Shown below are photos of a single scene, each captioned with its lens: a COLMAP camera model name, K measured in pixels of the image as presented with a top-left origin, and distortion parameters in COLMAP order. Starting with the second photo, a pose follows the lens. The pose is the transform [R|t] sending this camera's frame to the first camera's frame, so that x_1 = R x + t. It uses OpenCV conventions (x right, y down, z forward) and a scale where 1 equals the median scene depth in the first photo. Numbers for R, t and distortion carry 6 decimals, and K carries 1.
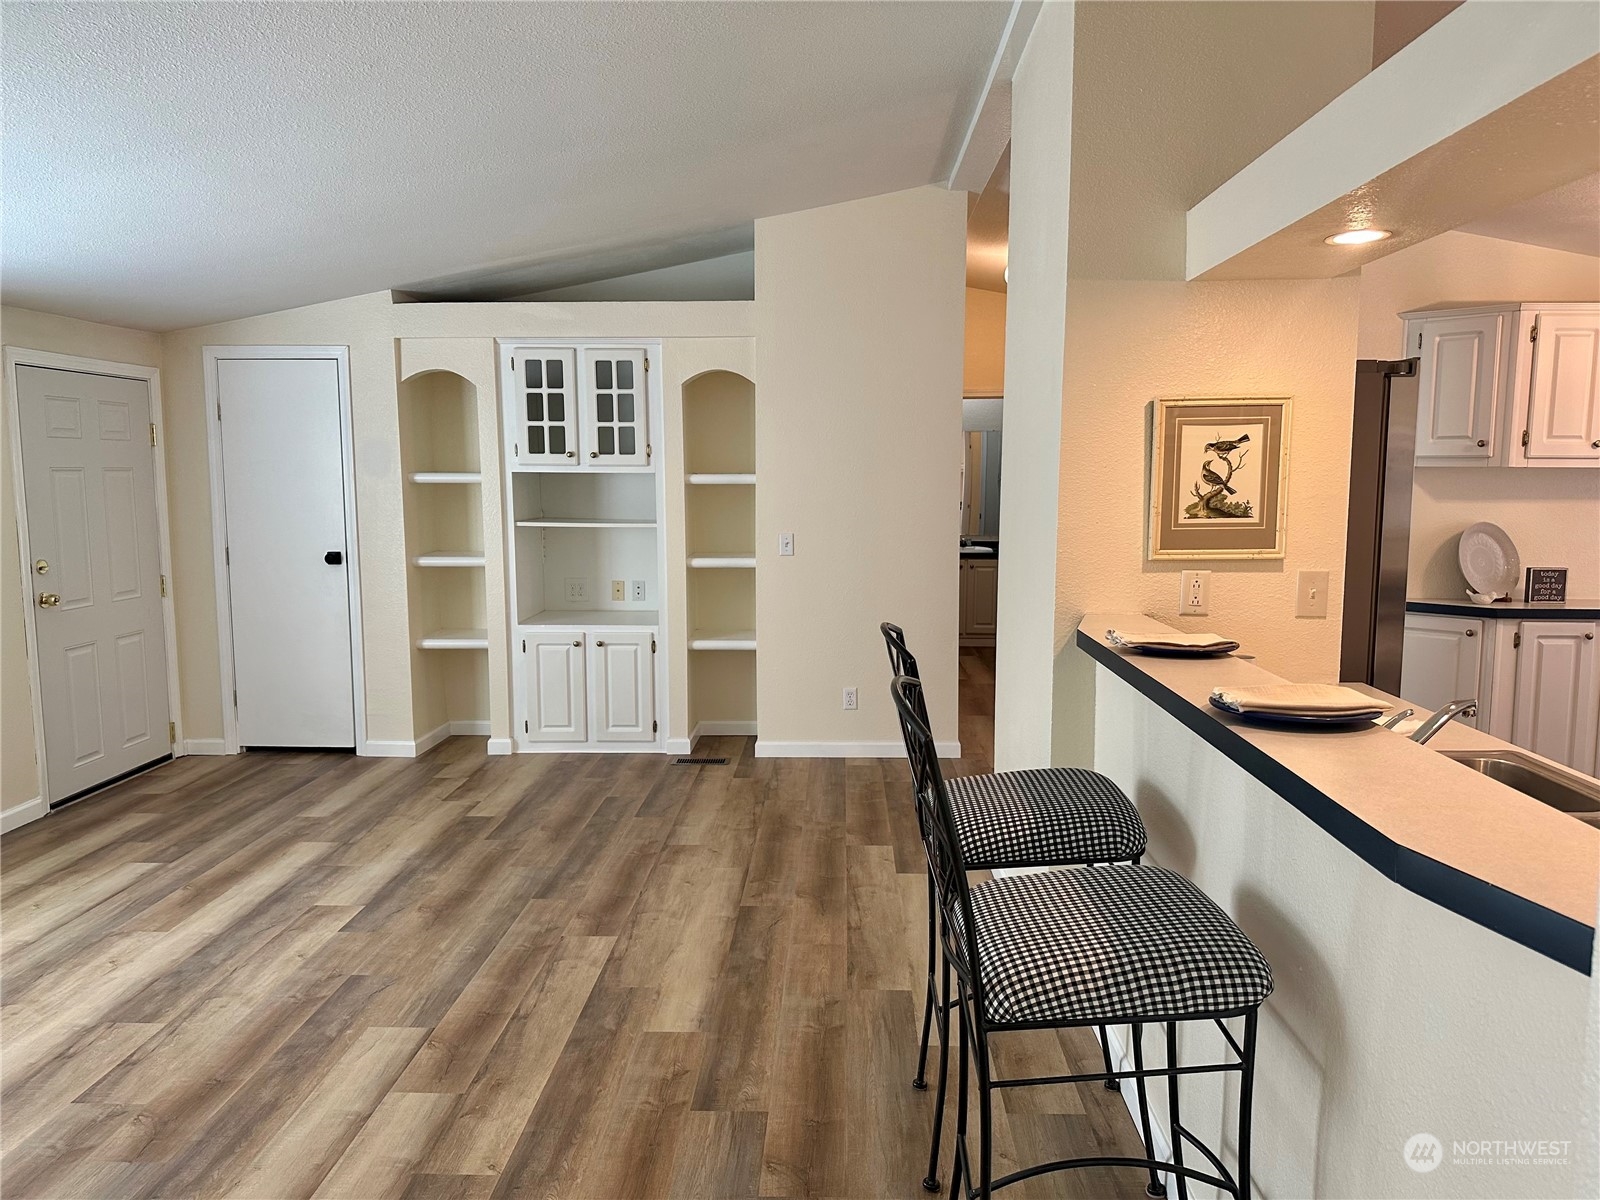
lens RADIAL K [[1118.4, 0, 809.3], [0, 1118.4, 594.7], [0, 0, 1]] dist [0.056882, -0.065242]
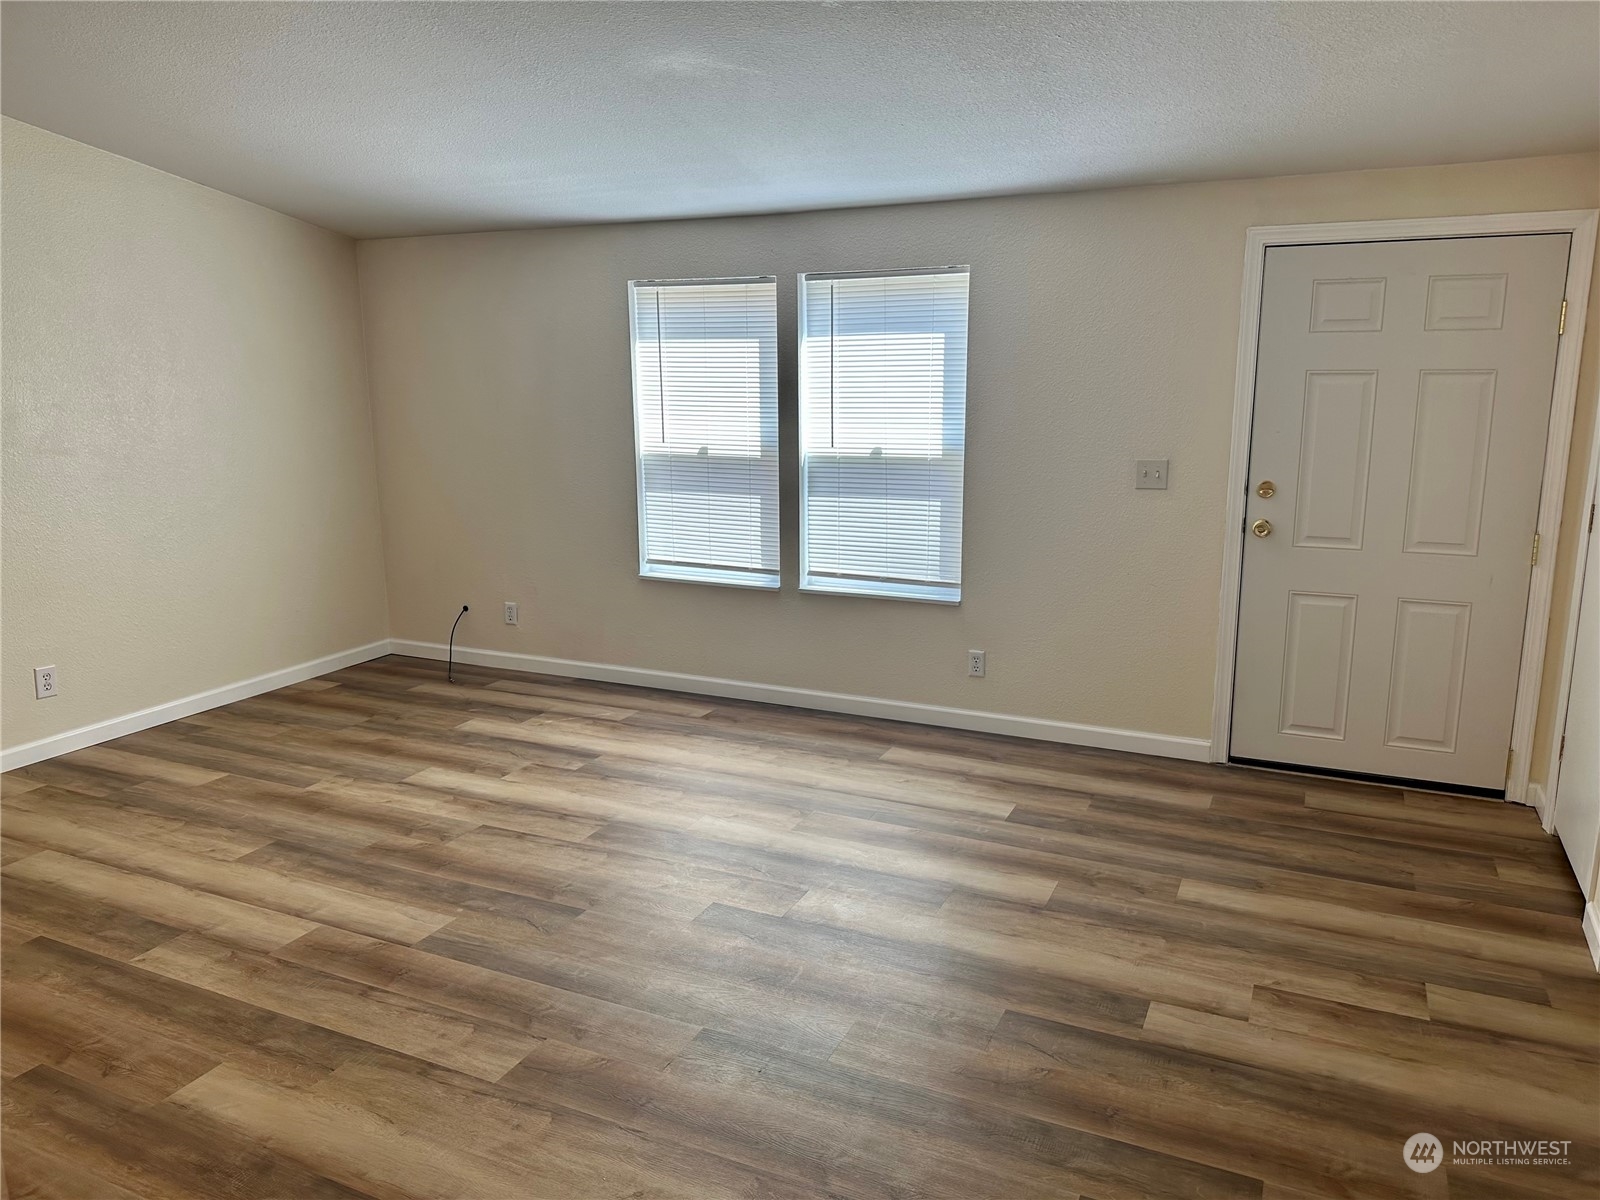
lens RADIAL K [[1118.4, 0, 809.3], [0, 1118.4, 594.7], [0, 0, 1]] dist [0.056882, -0.065242]
pose [[-0.392036, 0.187530, -0.900633, 0.340194], [-0.091388, 0.966221, 0.240967, -0.176299], [0.915399, 0.176775, -0.361656, 1.472163]]
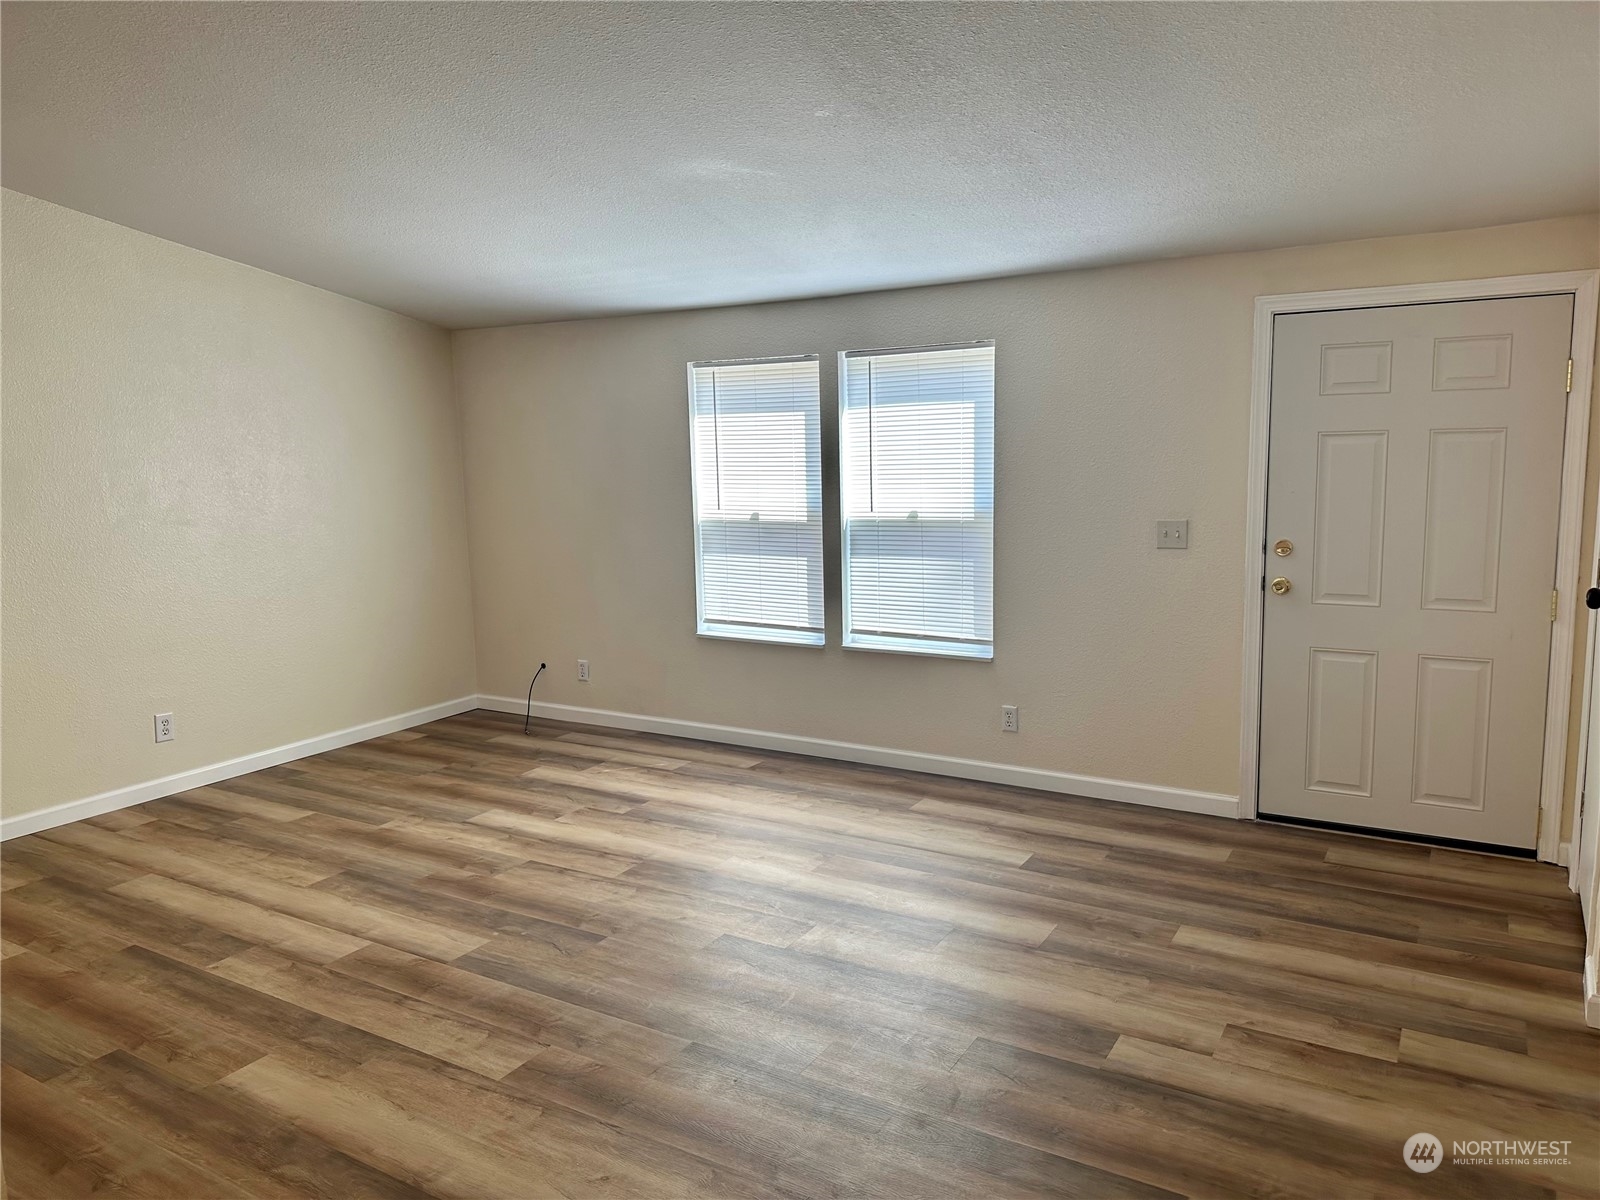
lens RADIAL K [[1117.5, 0, 811.0], [0, 1117.5, 603.1], [0, 0, 1]] dist [0.066746, -0.085104]
pose [[-0.484171, 0.138274, -0.863978, 0.364993], [-0.069832, 0.978178, 0.195684, -0.185612], [0.872182, 0.155078, -0.463950, 1.596649]]
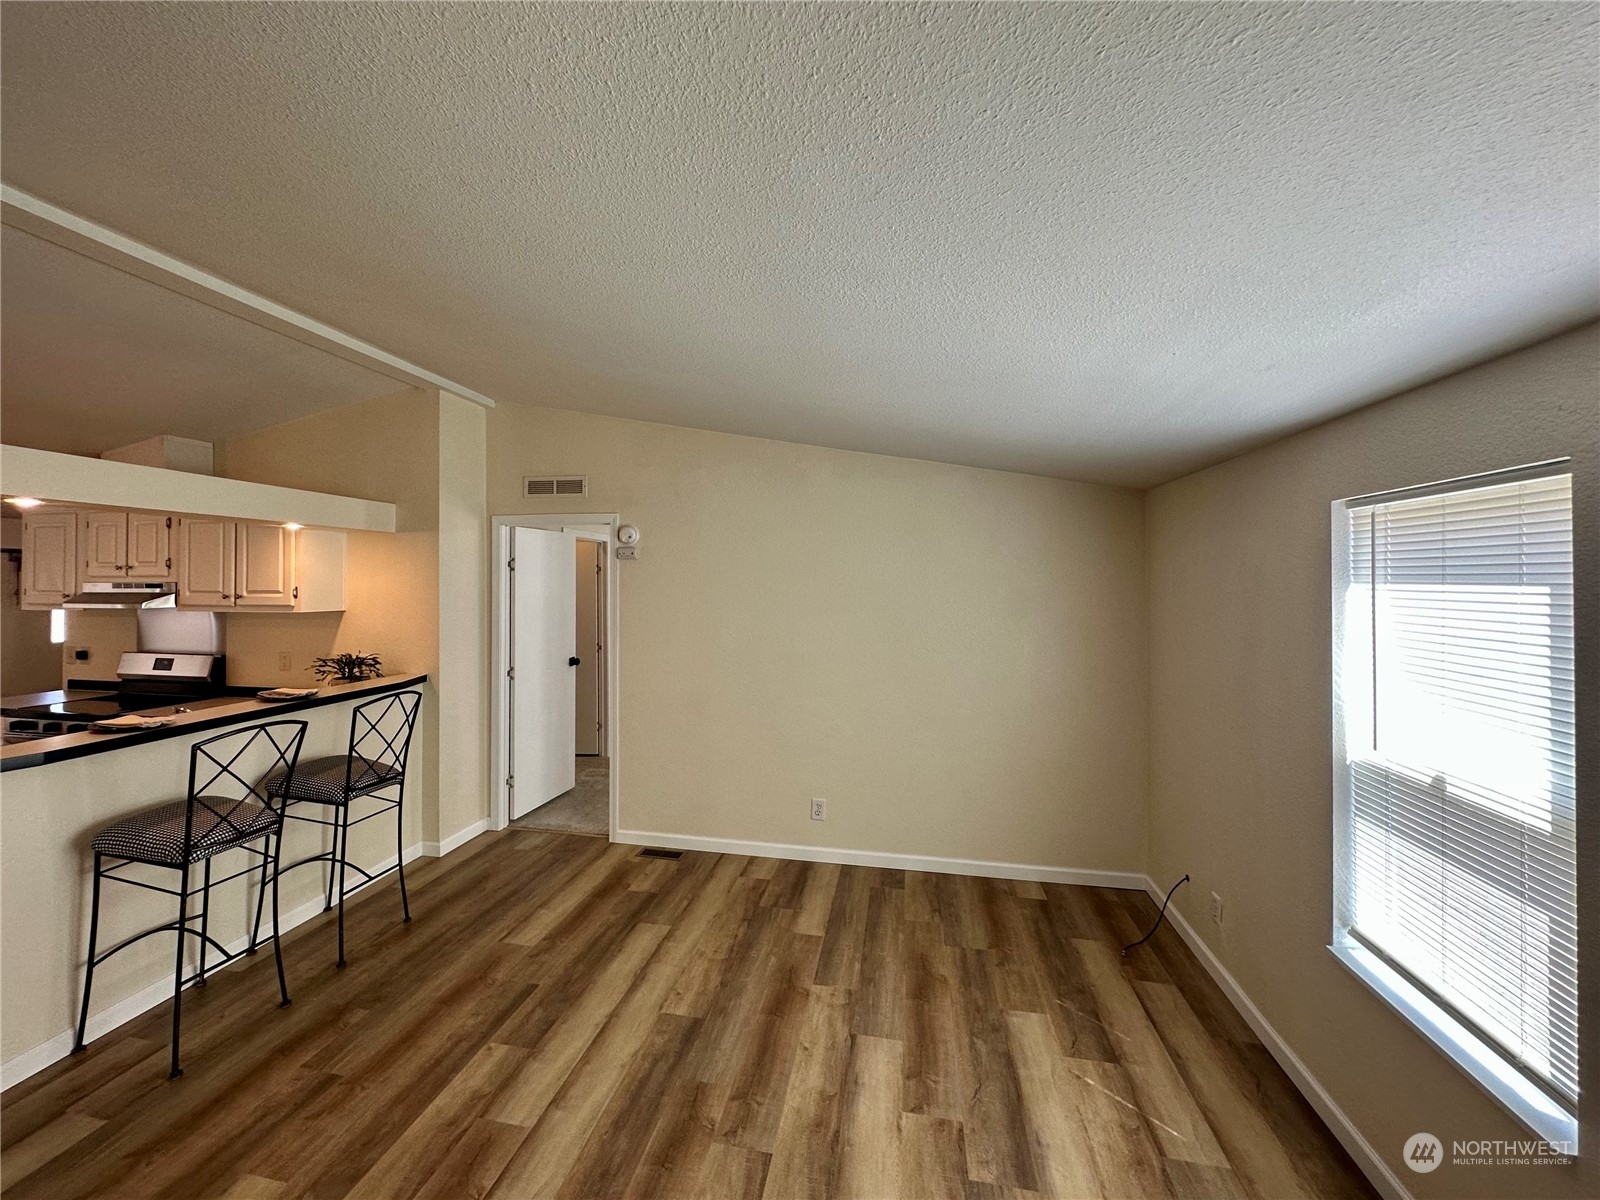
lens RADIAL K [[668.6, 0, 768.3], [0, 668.6, 579.4], [0, 0, 1]] dist [-0.001491, -0.000255]
pose [[-0.984594, -0.000759, 0.174856, -0.615196], [0.016839, 0.994931, 0.099141, -0.194450], [-0.174045, 0.100558, -0.979590, 1.310617]]
